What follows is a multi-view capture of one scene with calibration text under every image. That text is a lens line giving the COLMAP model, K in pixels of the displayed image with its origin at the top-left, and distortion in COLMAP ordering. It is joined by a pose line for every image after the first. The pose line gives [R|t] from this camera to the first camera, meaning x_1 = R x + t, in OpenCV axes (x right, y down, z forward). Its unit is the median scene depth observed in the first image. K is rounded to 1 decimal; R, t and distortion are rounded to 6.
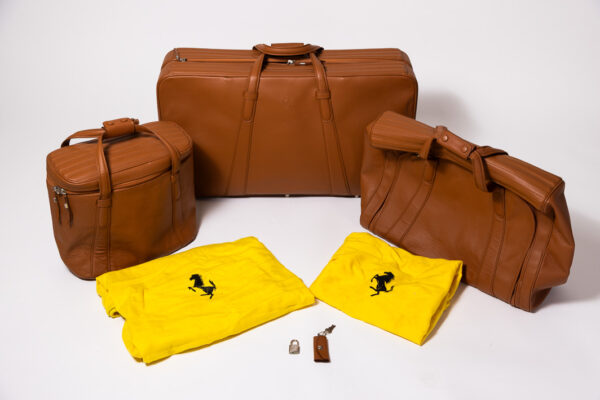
lens RADIAL K [[725.0, 0, 304.2], [0, 725.0, 201.6], [0, 0, 1]] dist [-0.001282, 0.000000]
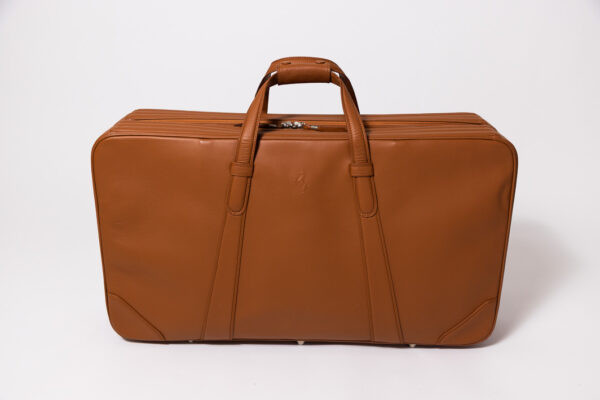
lens RADIAL K [[621.6, 0, 300.4], [0, 621.6, 211.5], [0, 0, 1]] dist [-0.015859, 0.000000]
pose [[0.998914, 0.010448, -0.045414, -0.000752], [-0.020914, 0.971395, -0.236546, 0.010273], [0.041644, 0.237238, 0.970558, 0.524731]]
